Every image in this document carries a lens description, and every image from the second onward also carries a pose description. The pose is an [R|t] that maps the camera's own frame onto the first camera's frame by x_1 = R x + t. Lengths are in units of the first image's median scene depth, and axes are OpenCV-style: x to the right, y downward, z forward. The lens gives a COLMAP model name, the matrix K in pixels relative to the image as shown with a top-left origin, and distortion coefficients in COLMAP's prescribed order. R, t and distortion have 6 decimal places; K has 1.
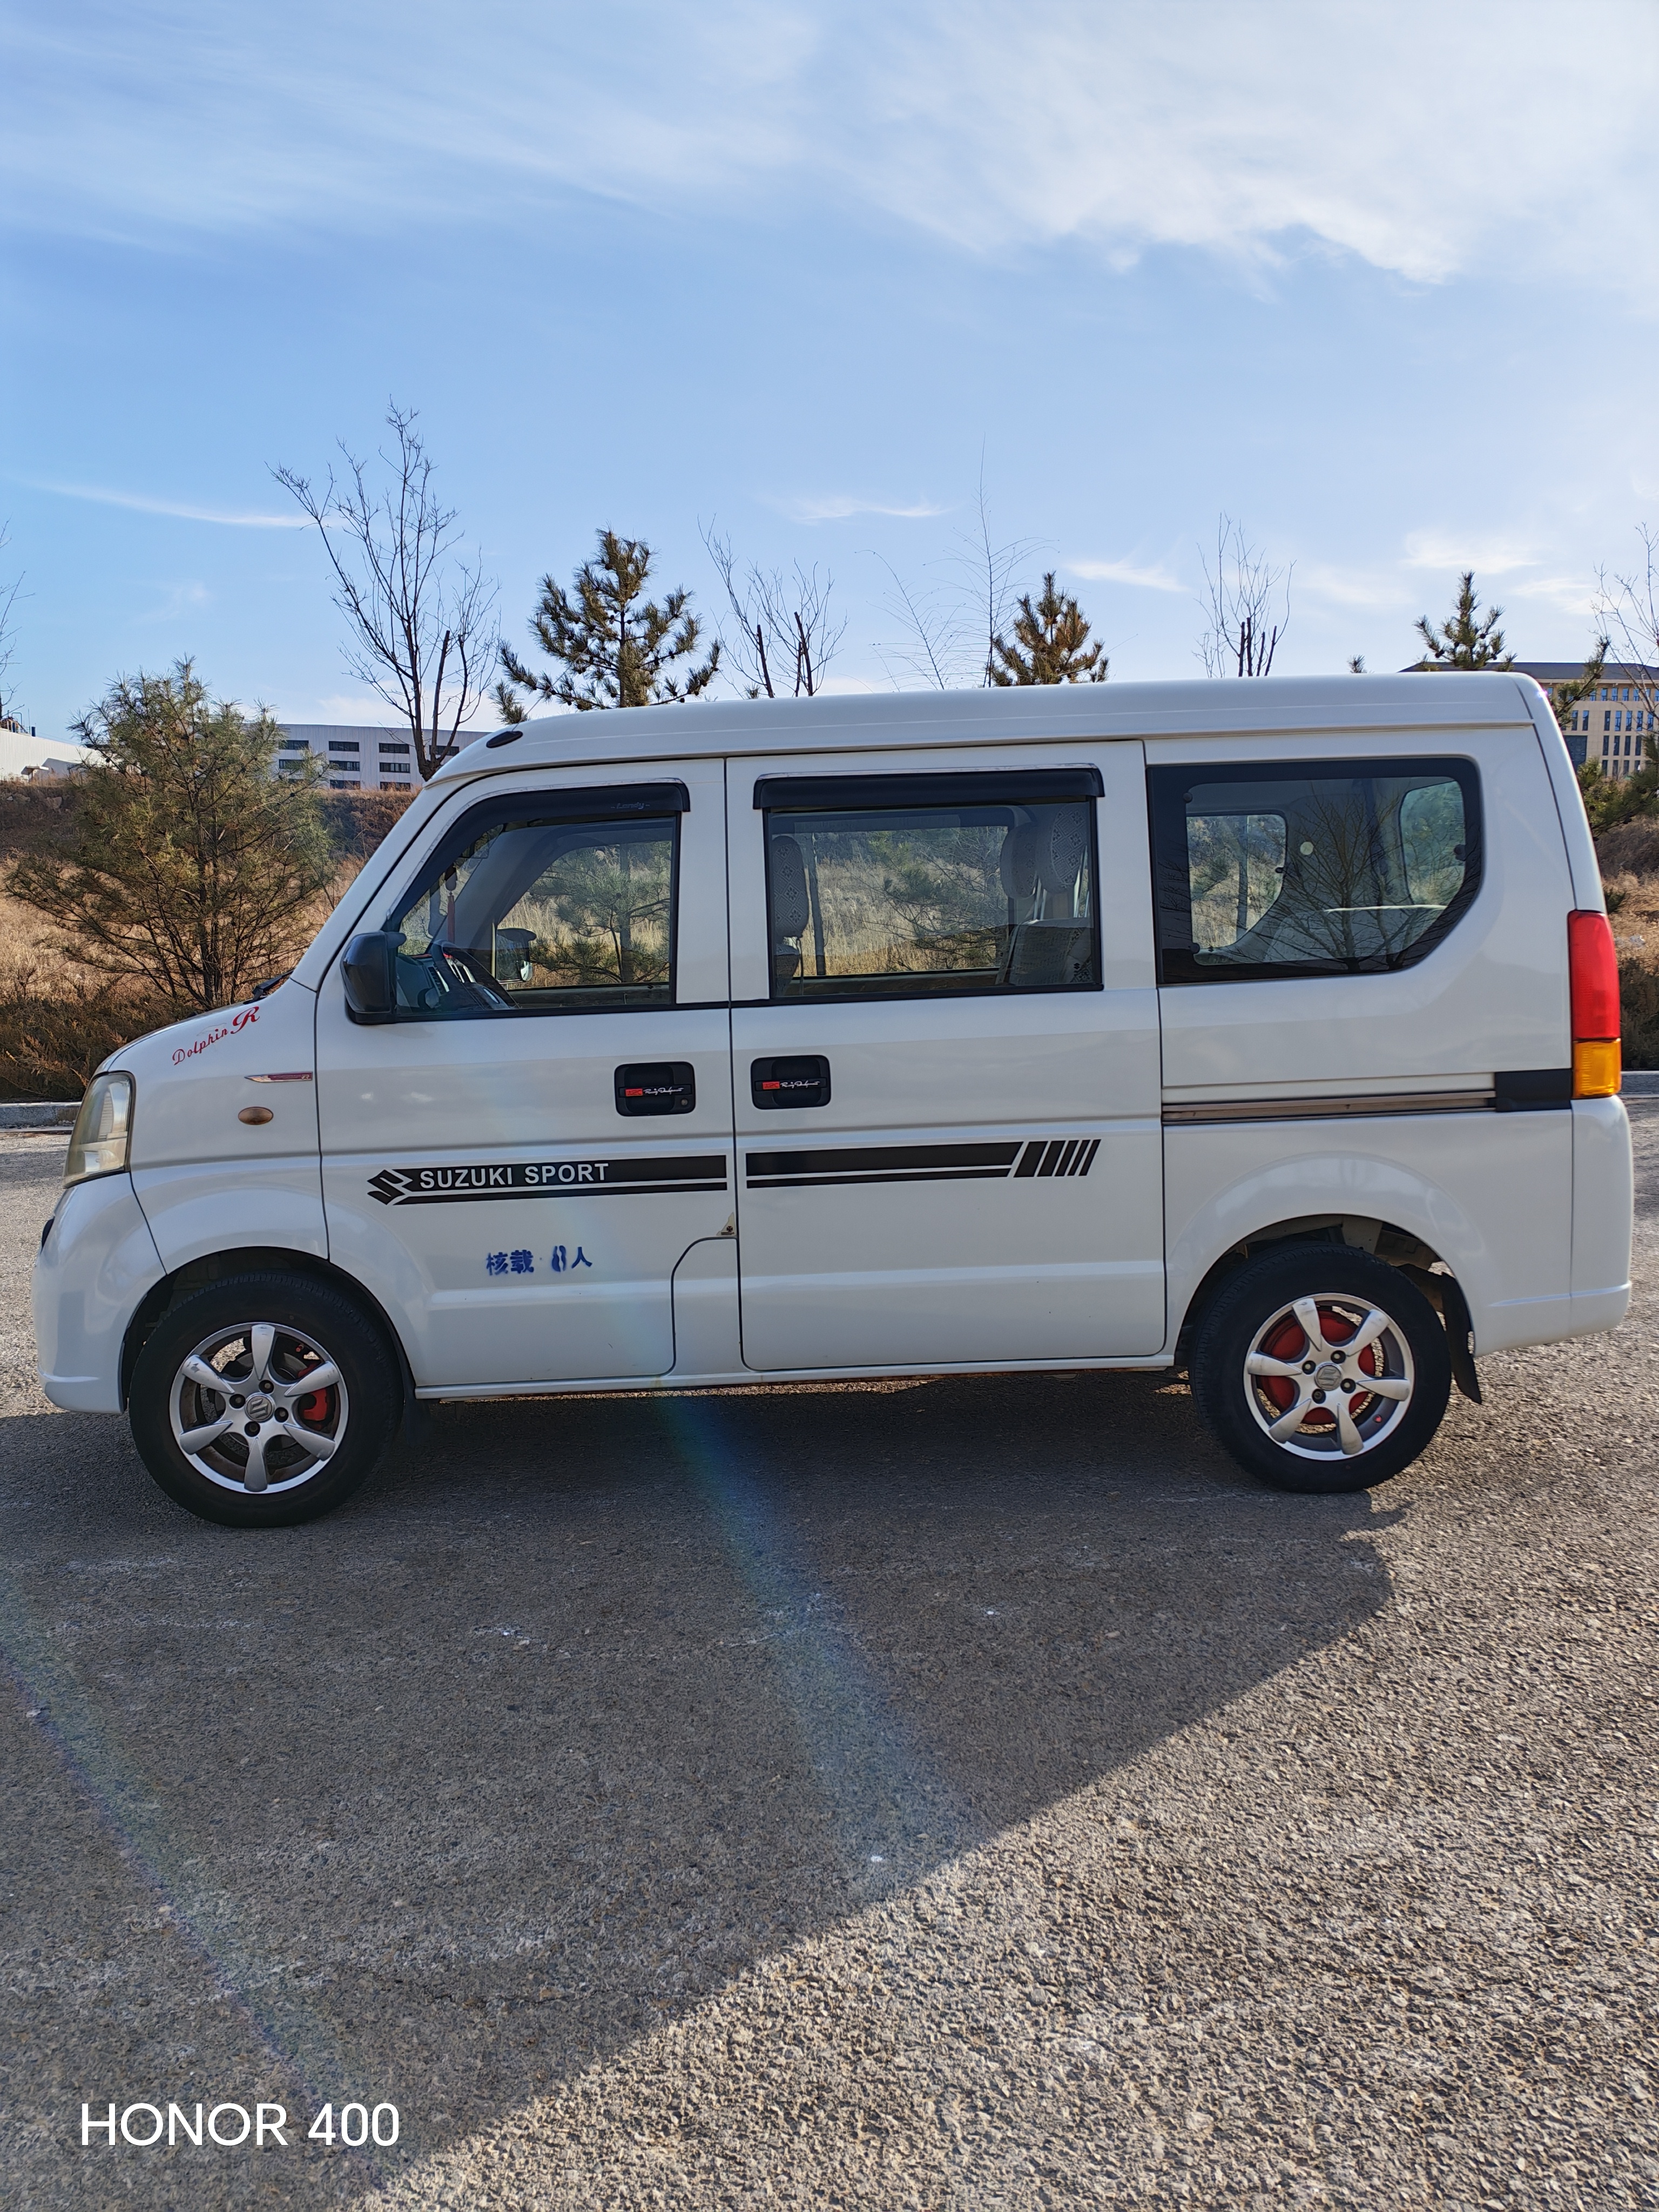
lens RADIAL K [[1720.4, 0, 829.5], [0, 1720.4, 1106.0], [0, 0, 1]] dist [0.120814, -0.148887]
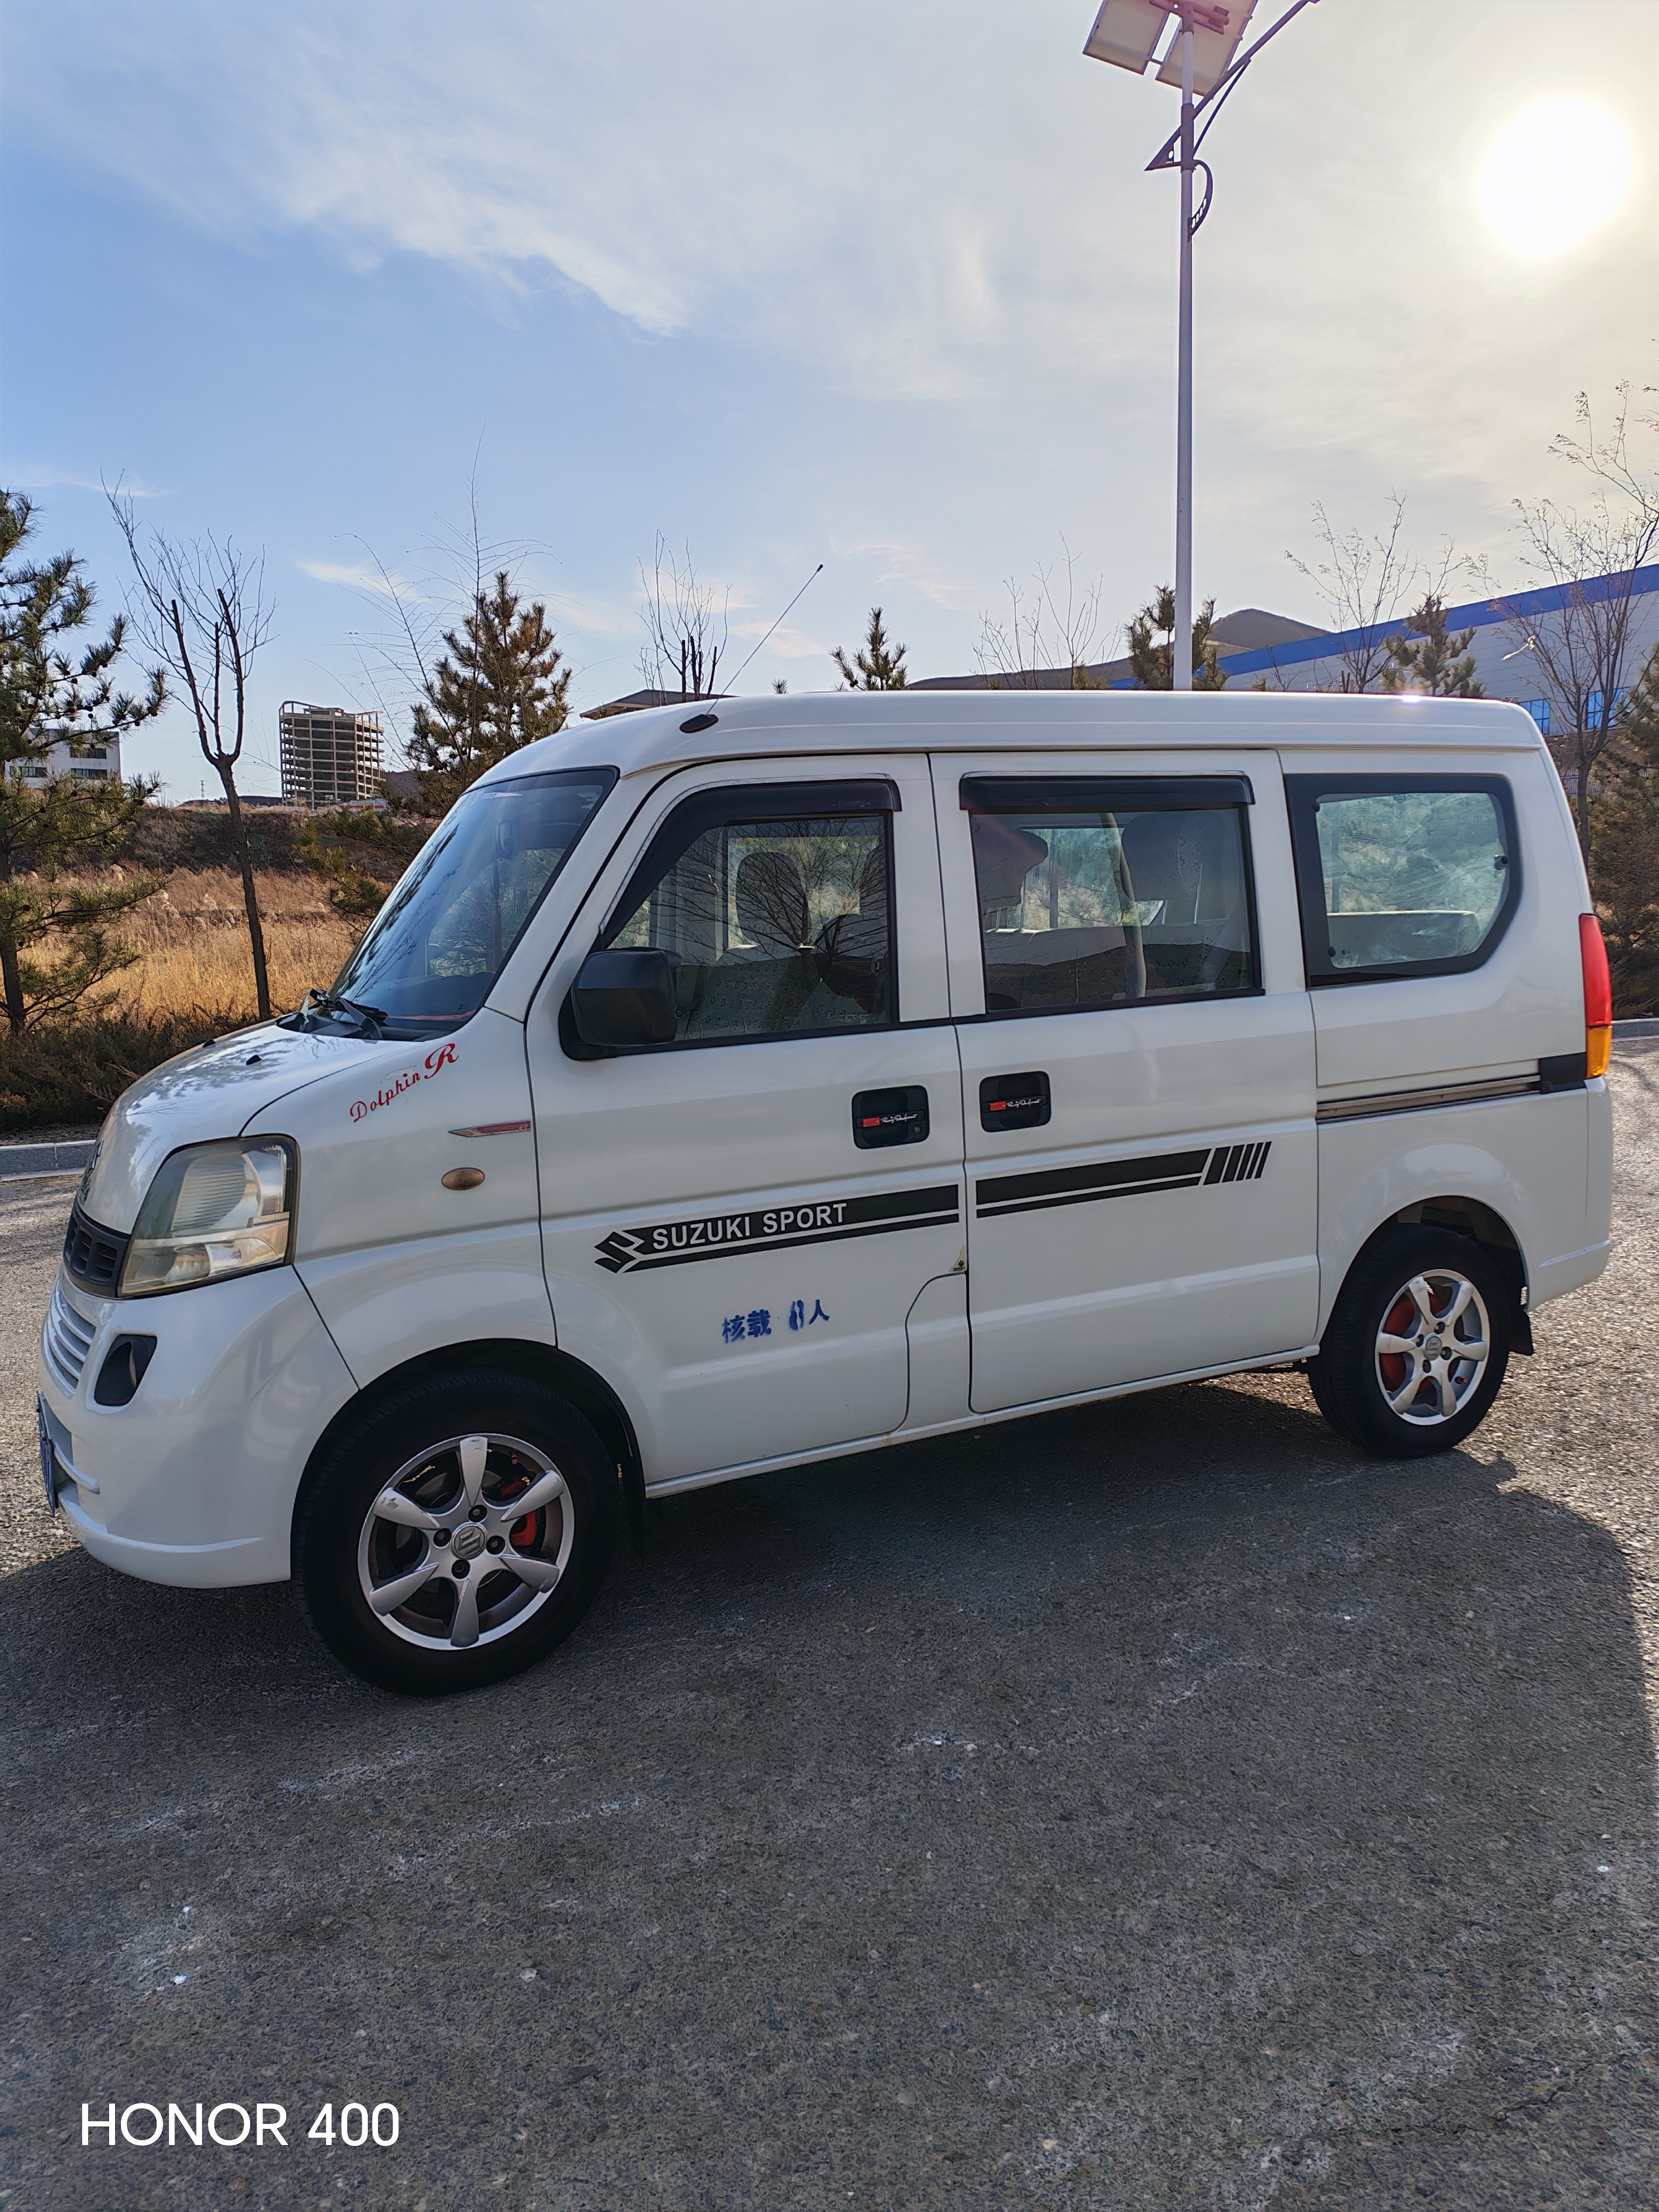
lens RADIAL K [[1718.6, 0, 829.5], [0, 1718.6, 1106.0], [0, 0, 1]] dist [0.047934, -0.051502]
pose [[0.891267, -0.054441, 0.450199, -0.530314], [0.056912, 0.998347, 0.008056, -0.024333], [-0.449893, 0.018441, 0.892892, 0.208708]]
